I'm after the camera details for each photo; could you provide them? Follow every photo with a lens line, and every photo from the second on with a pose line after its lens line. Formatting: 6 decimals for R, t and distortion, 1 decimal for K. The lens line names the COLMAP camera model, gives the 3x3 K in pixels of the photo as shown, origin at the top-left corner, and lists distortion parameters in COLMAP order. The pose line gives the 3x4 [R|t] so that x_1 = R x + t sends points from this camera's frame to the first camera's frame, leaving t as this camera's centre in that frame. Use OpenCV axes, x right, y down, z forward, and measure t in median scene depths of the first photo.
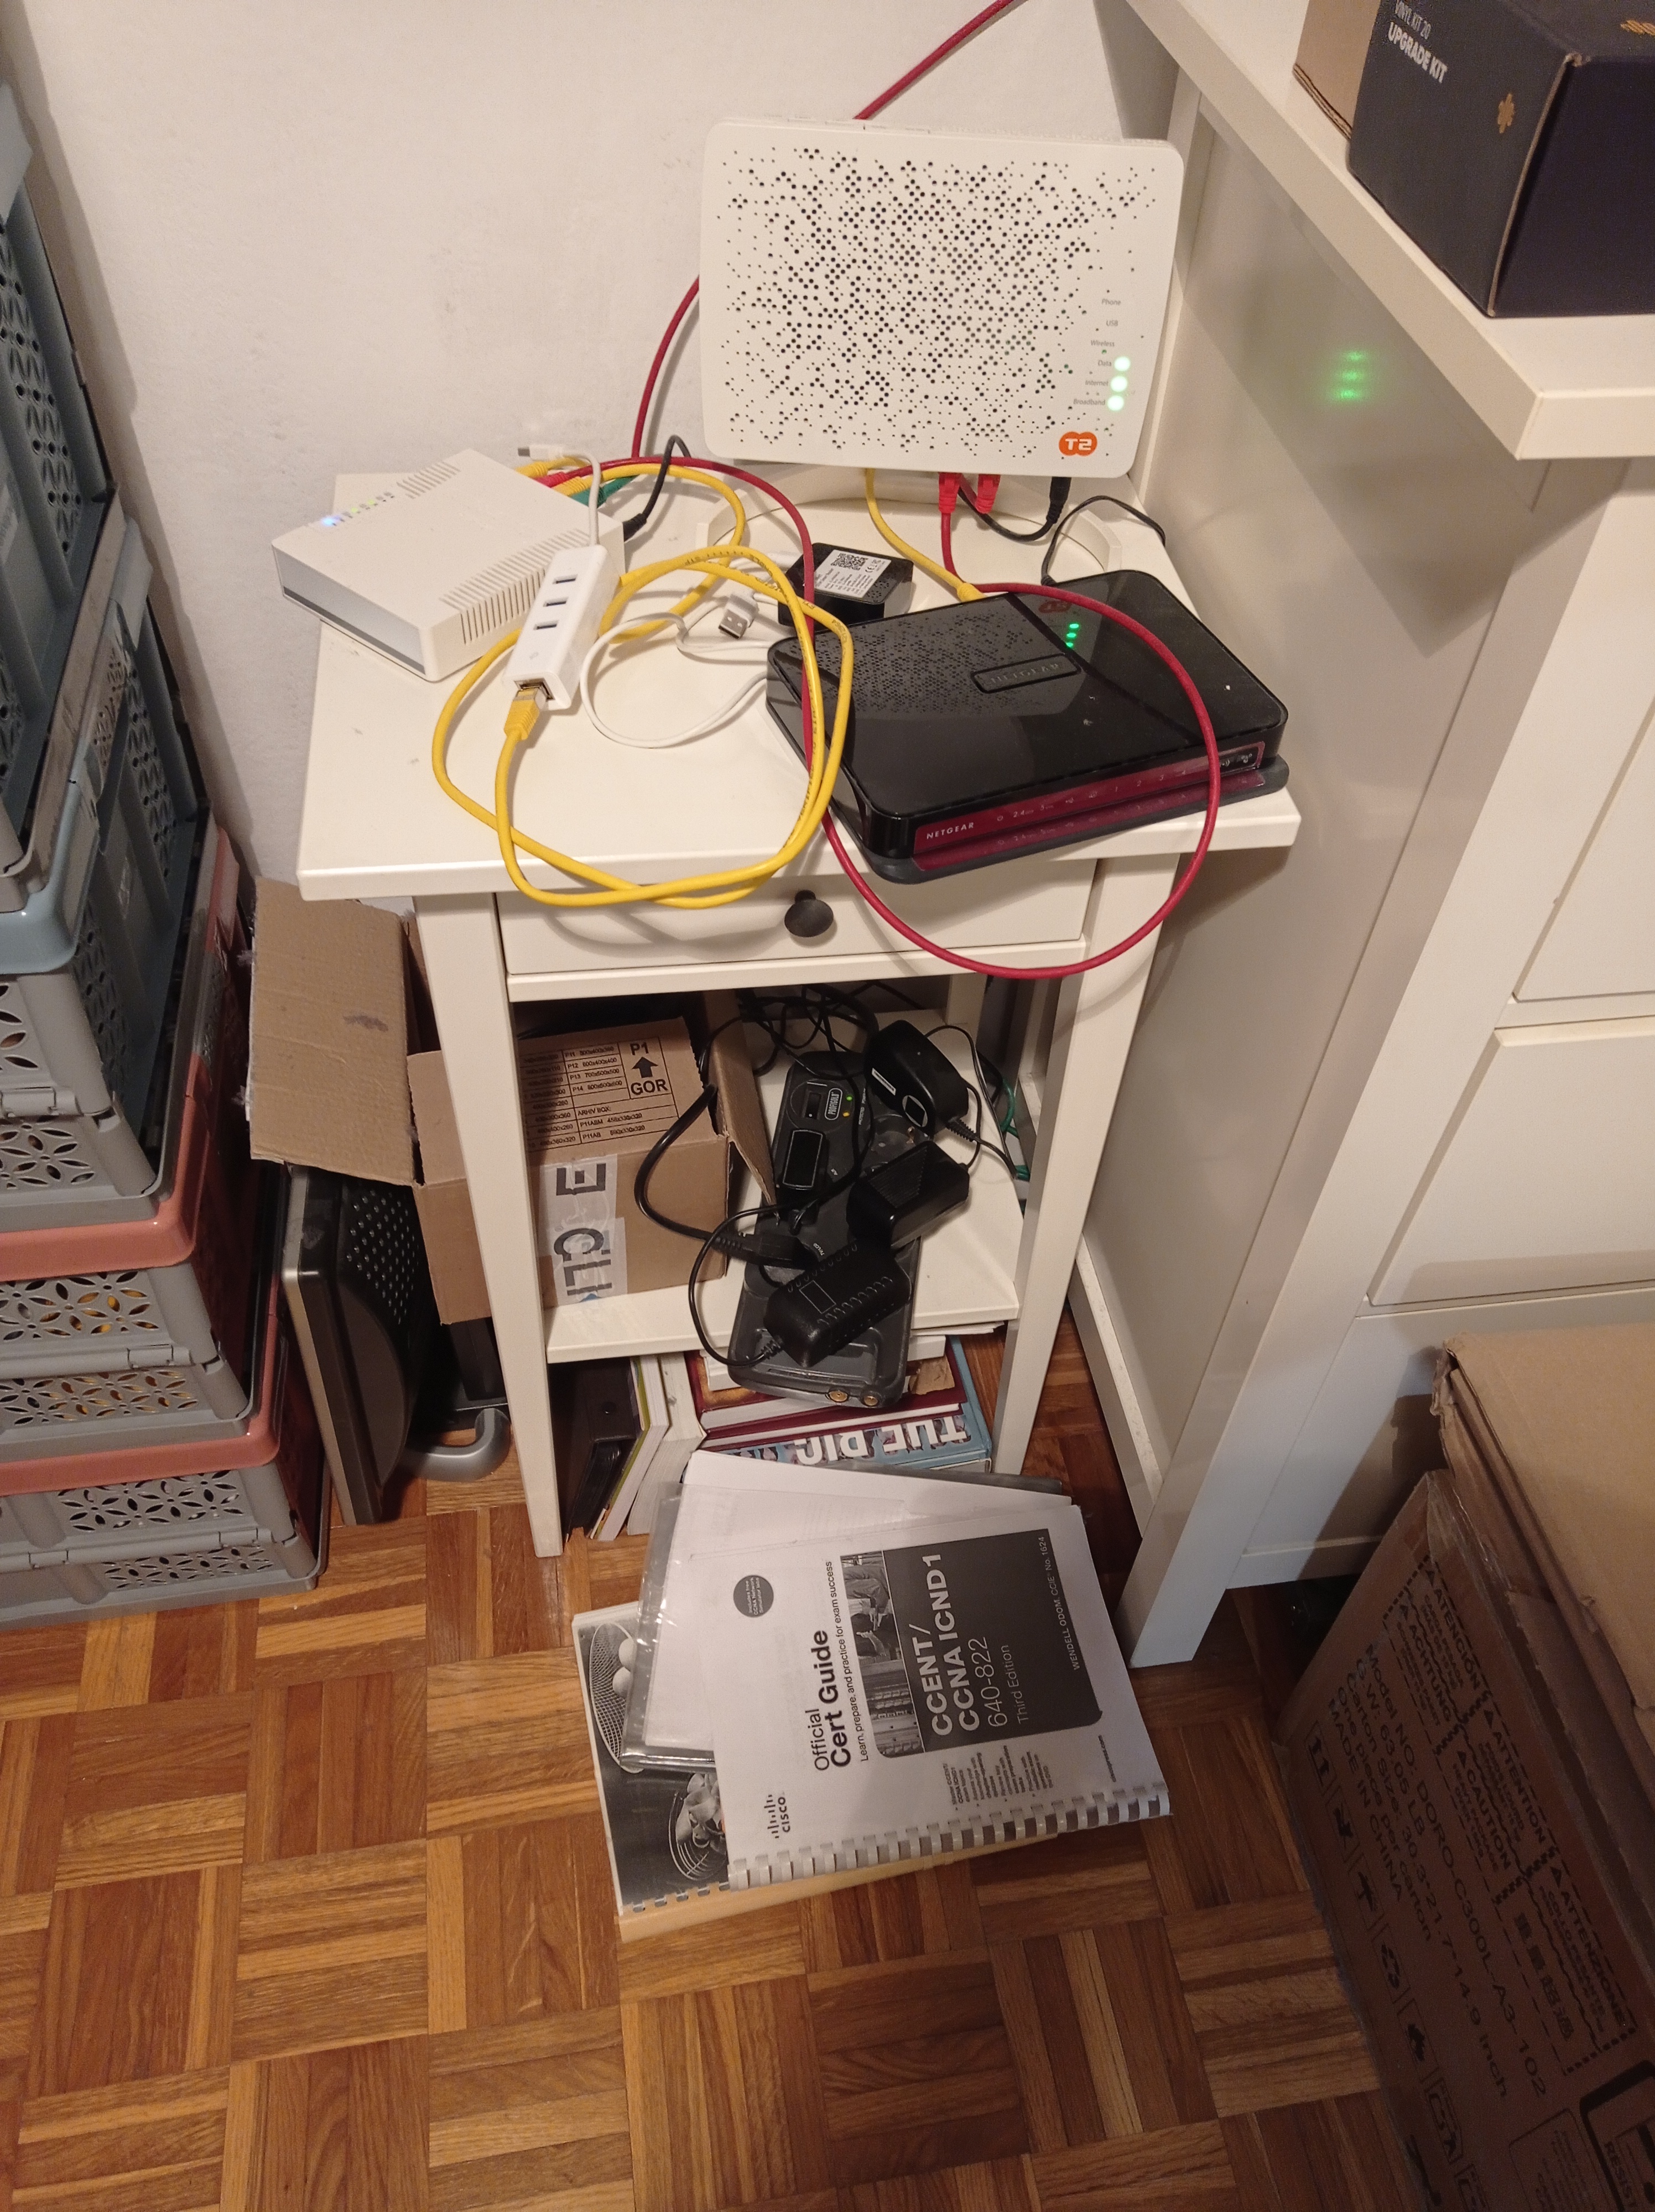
lens RADIAL K [[1681.6, 0, 826.8], [0, 1681.6, 1117.1], [0, 0, 1]] dist [0.036302, -0.053227]
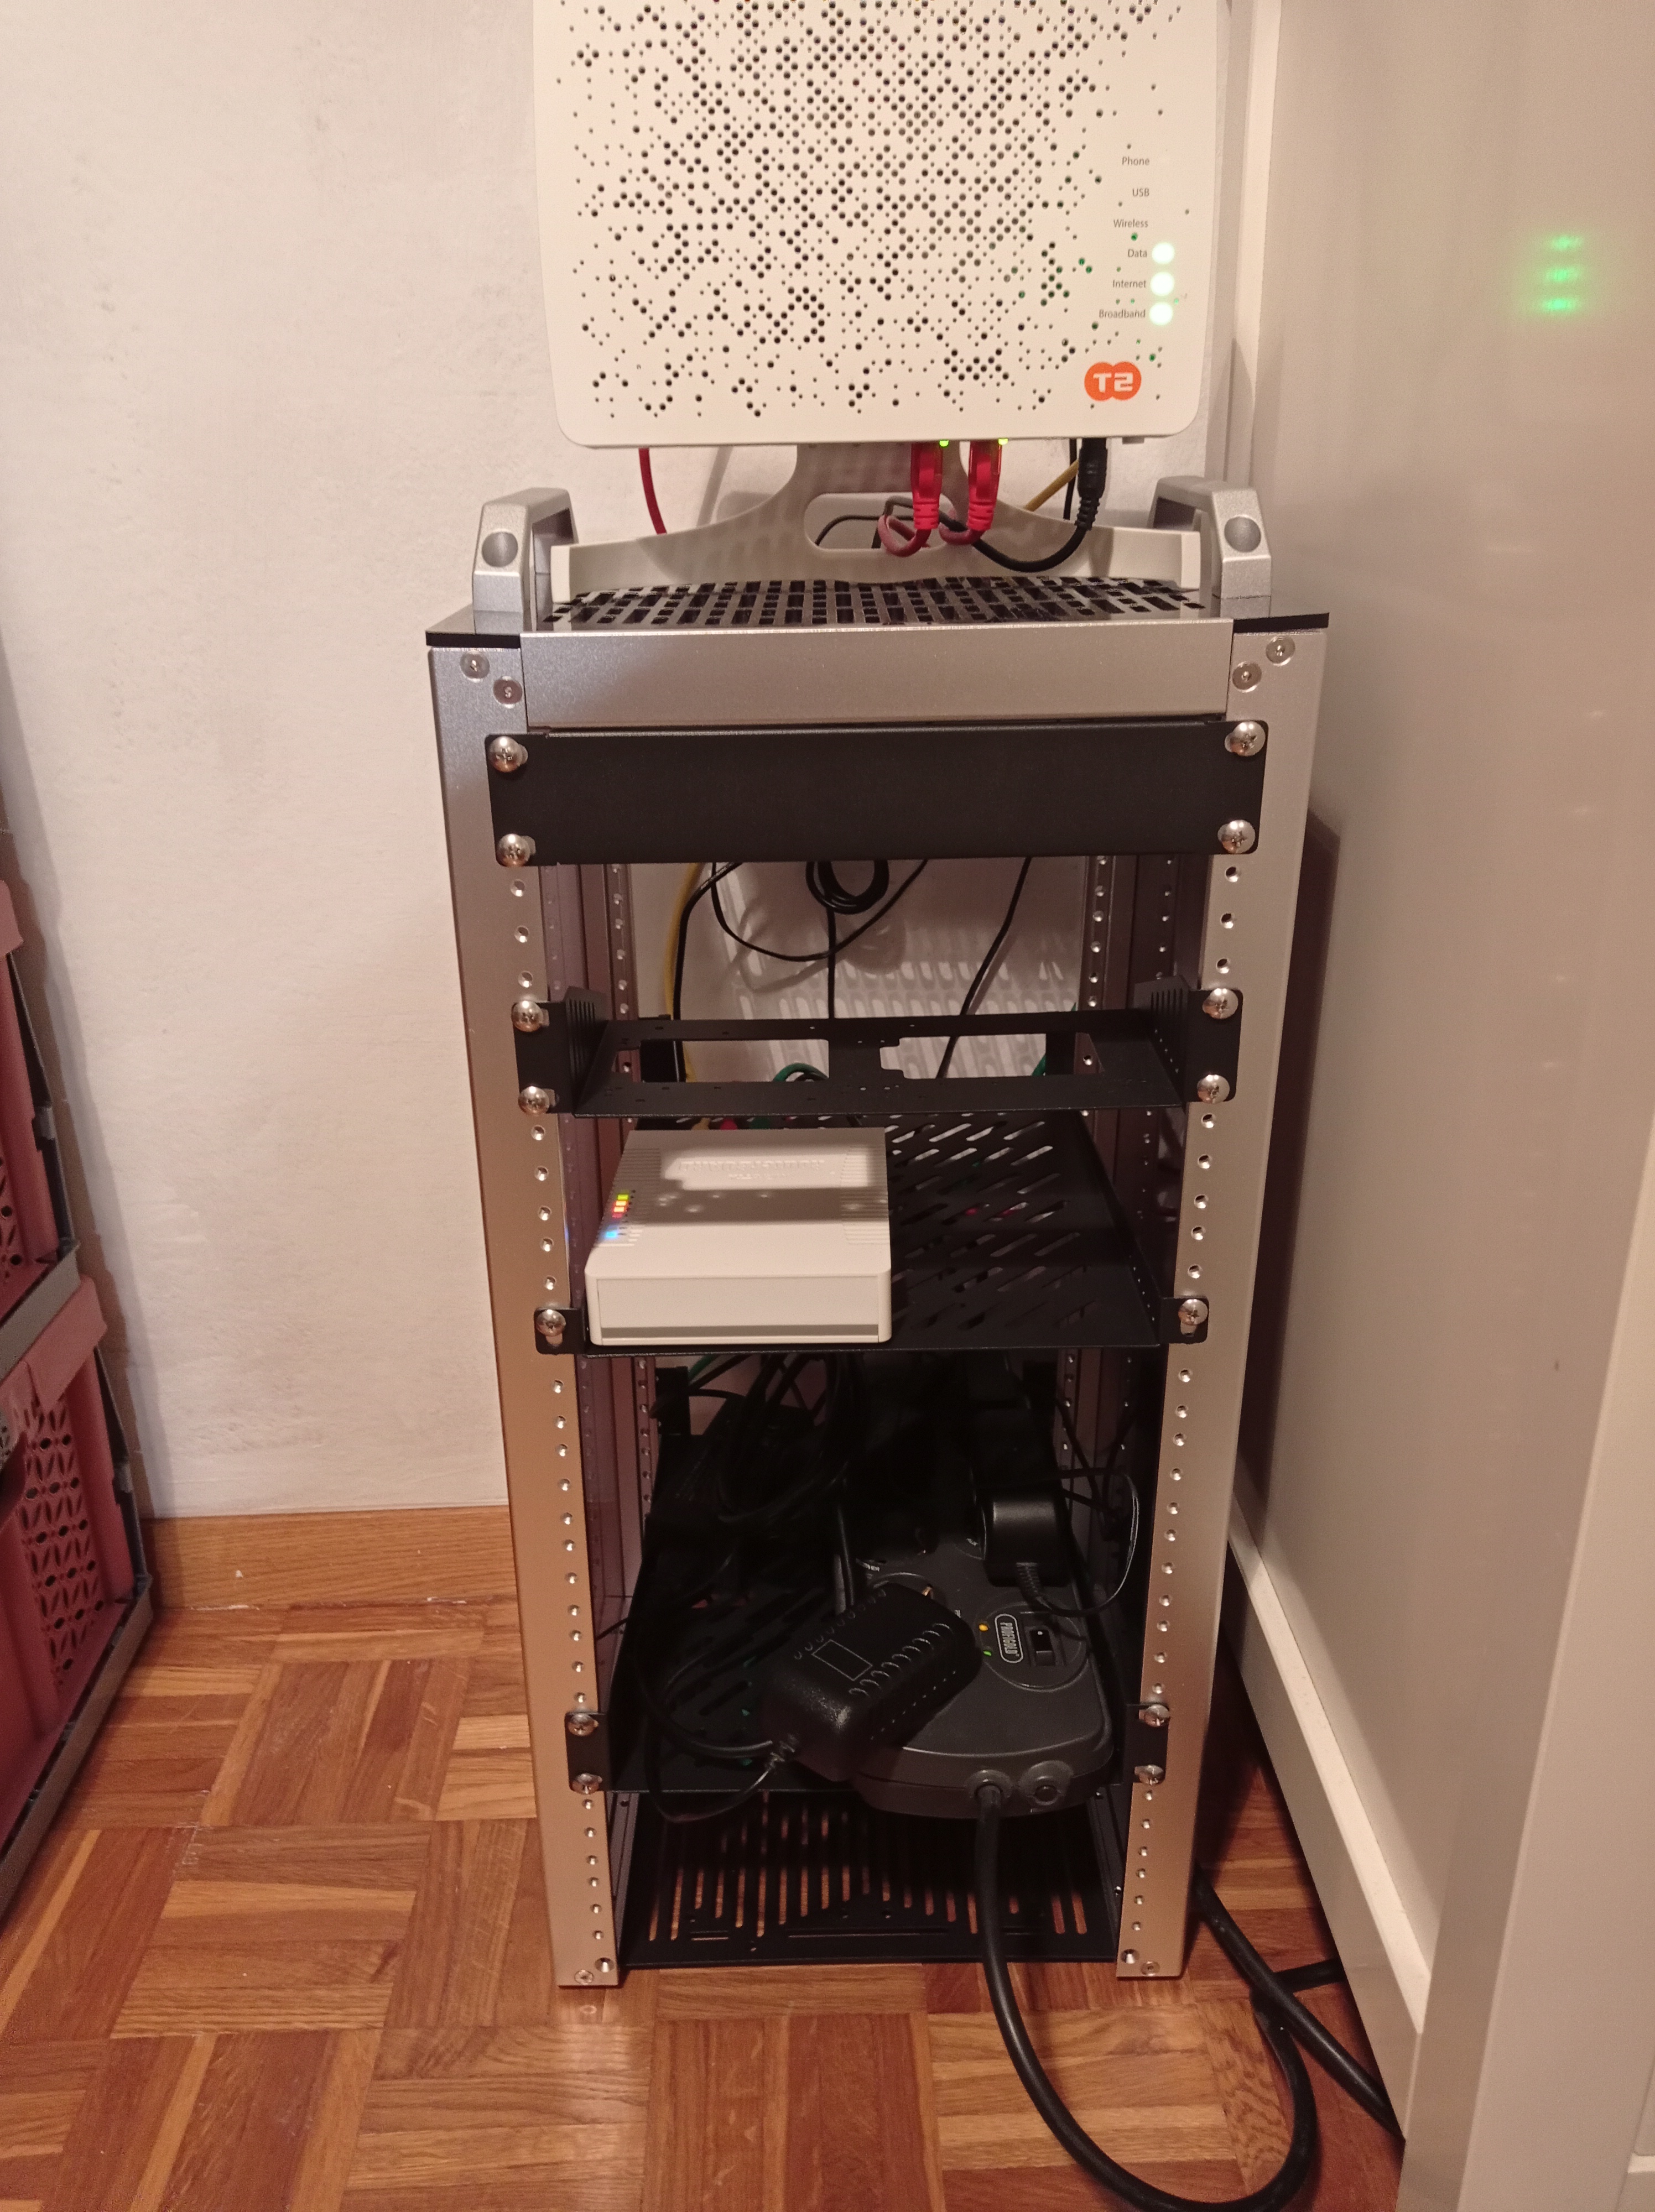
lens RADIAL K [[1681.6, 0, 832.9], [0, 1681.6, 1095.7], [0, 0, 1]] dist [0.036302, -0.053227]
pose [[0.997337, -0.070960, 0.016854, 0.006254], [0.070607, 0.881457, -0.466956, 0.147934], [0.018279, 0.466903, 0.884120, 0.508752]]
